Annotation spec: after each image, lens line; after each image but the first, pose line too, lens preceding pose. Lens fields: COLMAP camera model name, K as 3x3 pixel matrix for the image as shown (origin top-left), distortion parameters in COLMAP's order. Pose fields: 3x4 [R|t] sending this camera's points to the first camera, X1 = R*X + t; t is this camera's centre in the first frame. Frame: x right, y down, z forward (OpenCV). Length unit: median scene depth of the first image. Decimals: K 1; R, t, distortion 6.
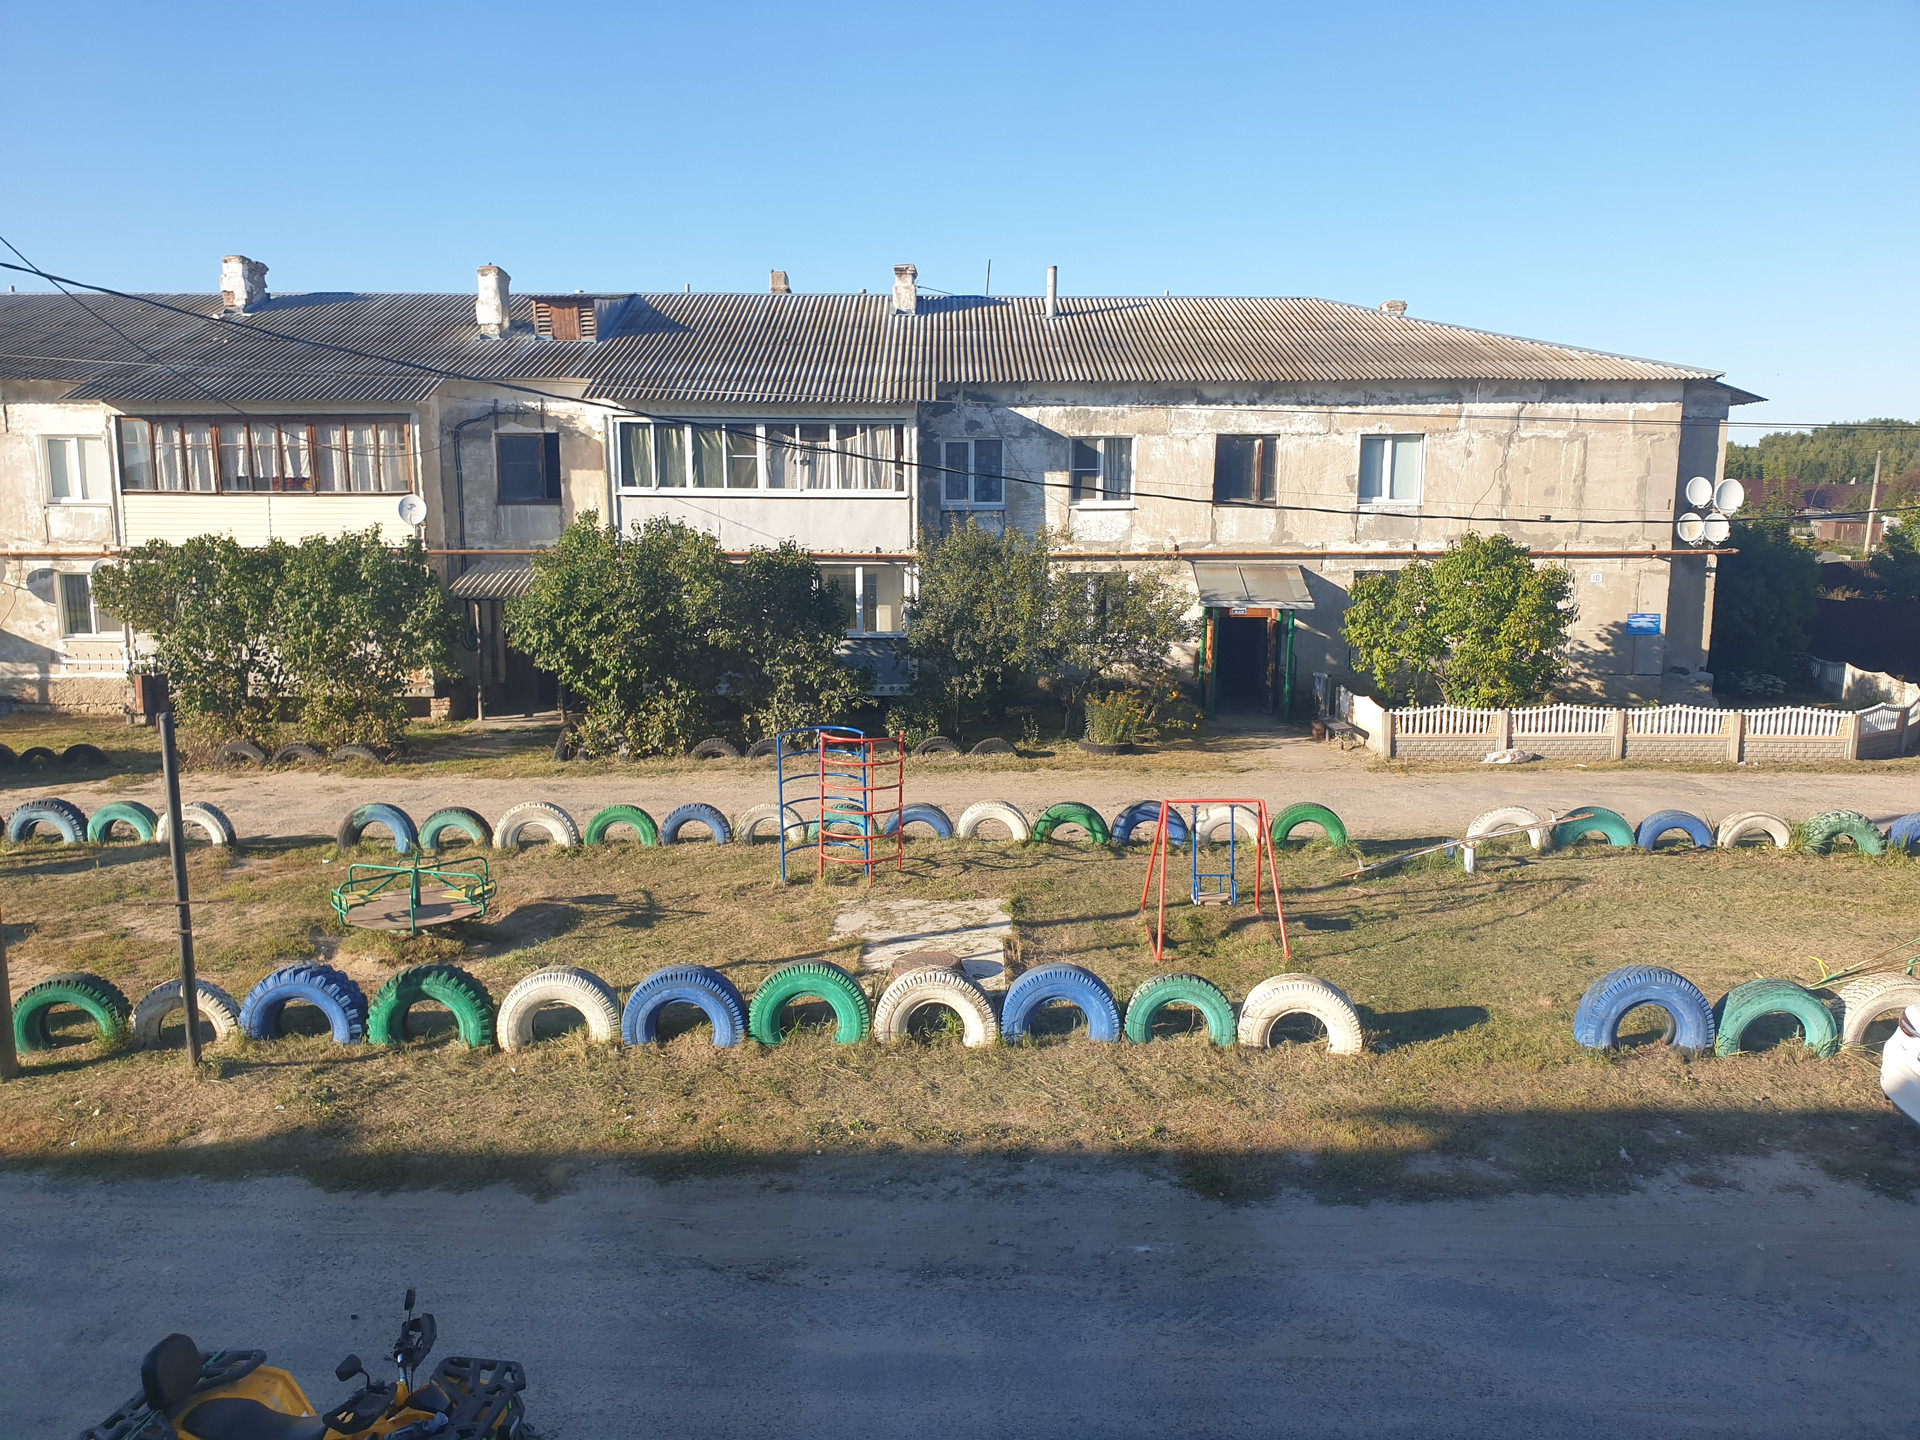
lens RADIAL K [[1414.0, 0, 960.0], [0, 1414.0, 720.0], [0, 0, 1]] dist [0.000897, -0.000487]
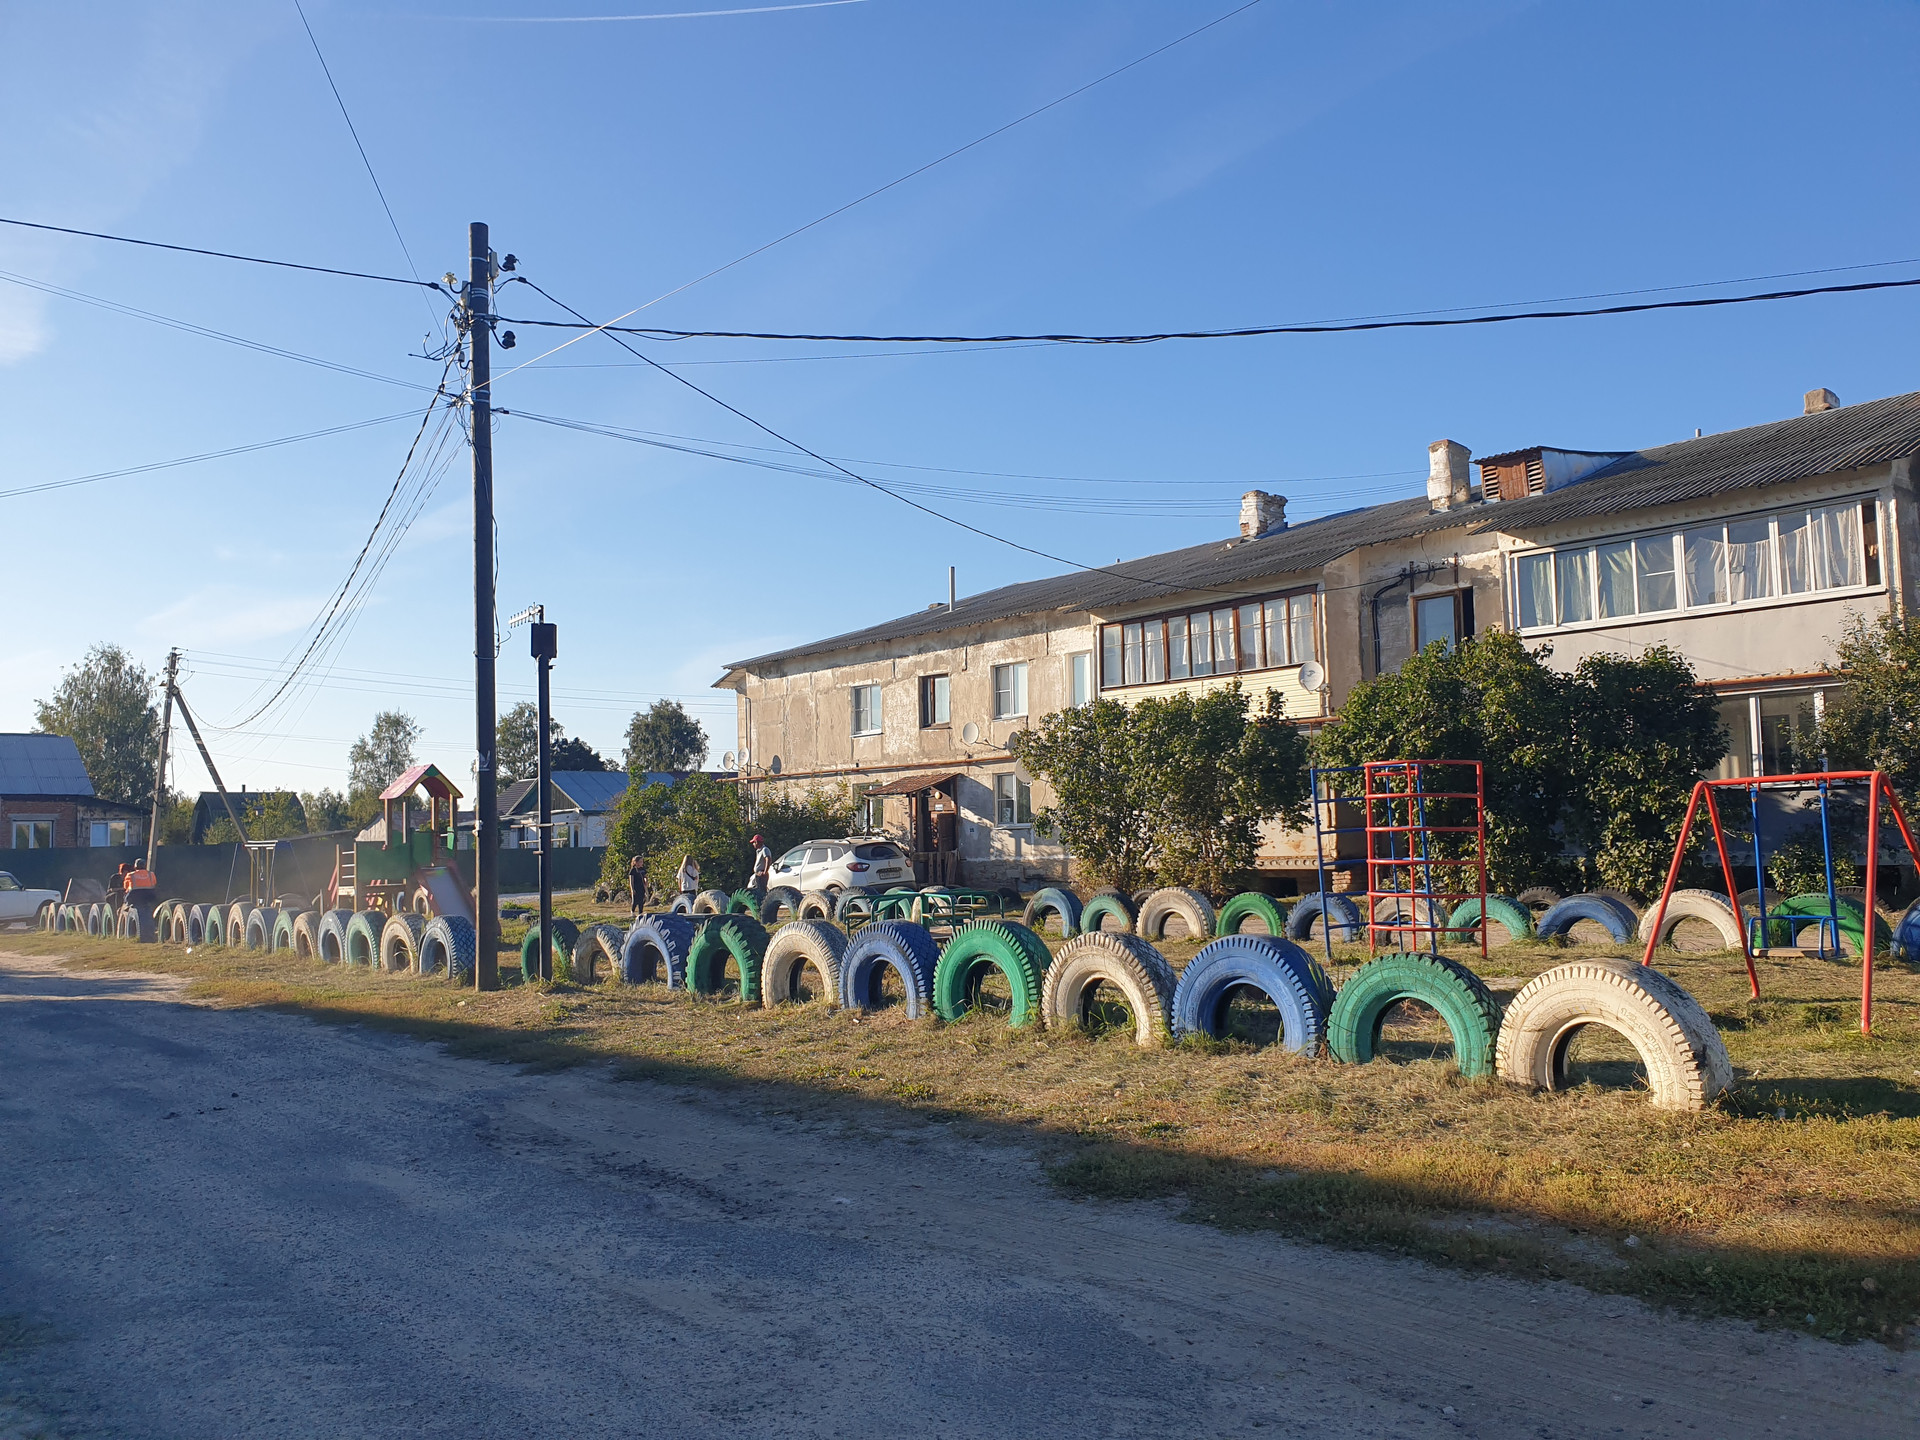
lens RADIAL K [[1456.7, 0, 1021.2], [0, 1456.7, 755.7], [0, 0, 1]] dist [-0.018543, 0.001526]
pose [[0.670498, -0.074624, -0.738148, 0.222998], [-0.077529, 0.982434, -0.169743, 0.094569], [0.737849, 0.171040, 0.652935, 0.200385]]
